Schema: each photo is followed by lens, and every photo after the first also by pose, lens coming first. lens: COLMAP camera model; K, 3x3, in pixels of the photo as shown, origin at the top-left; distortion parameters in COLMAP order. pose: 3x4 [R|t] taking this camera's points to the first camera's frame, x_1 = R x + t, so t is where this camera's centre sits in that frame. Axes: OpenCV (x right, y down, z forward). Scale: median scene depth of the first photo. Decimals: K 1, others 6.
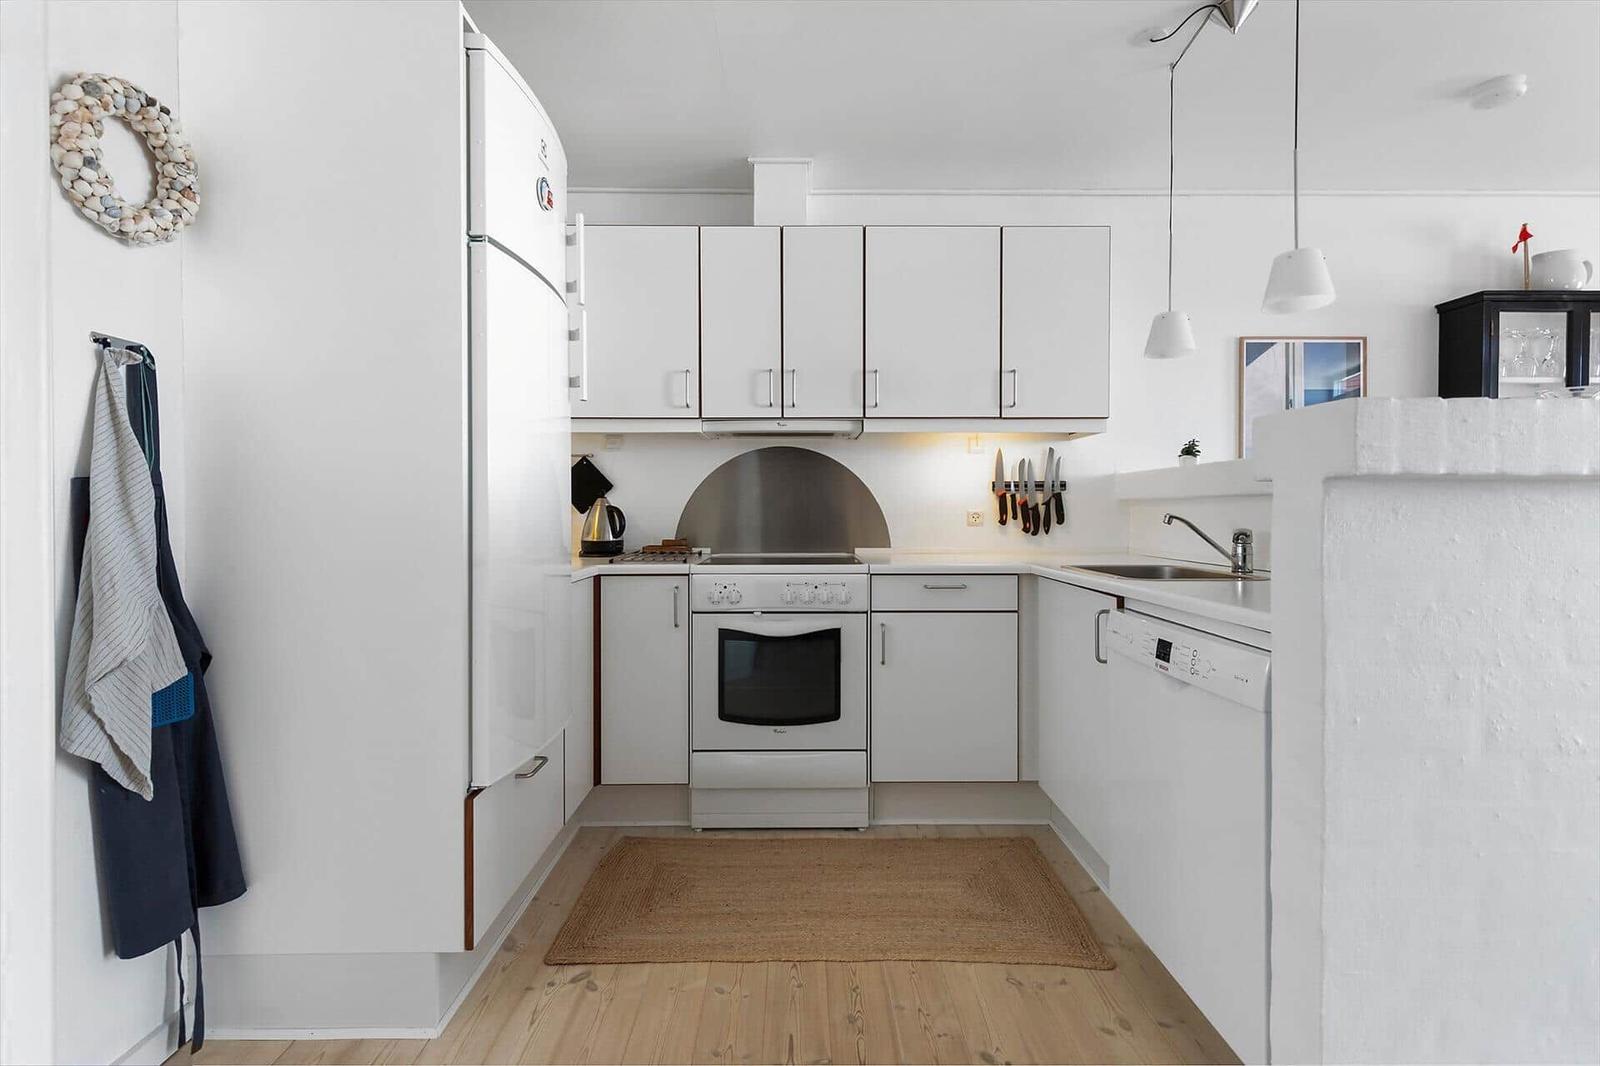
lens RADIAL K [[736.6, 0, 806.7], [0, 736.6, 525.2], [0, 0, 1]] dist [0.011359, -0.002512]
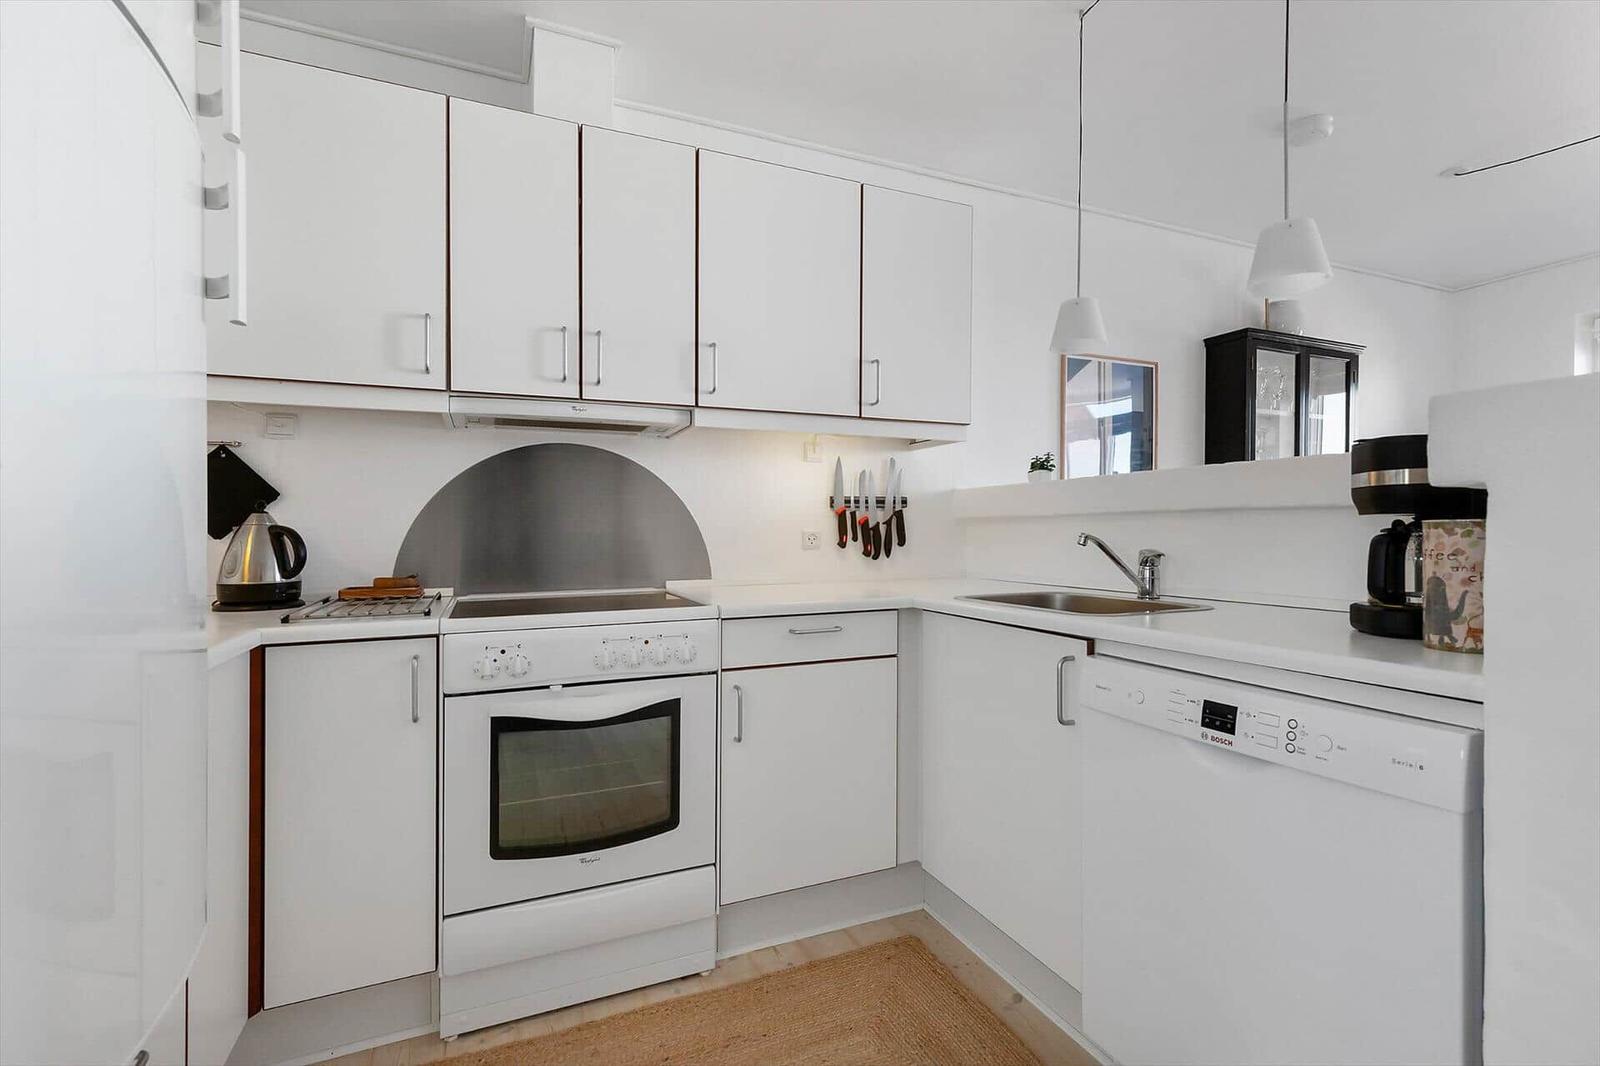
lens RADIAL K [[736.6, 0, 822.8], [0, 736.6, 533.2], [0, 0, 1]] dist [0.011359, -0.002512]
pose [[0.917093, -0.005657, 0.398632, -0.105348], [0.013057, 0.999789, -0.015852, -0.005058], [-0.398458, 0.019742, 0.916974, 0.281373]]
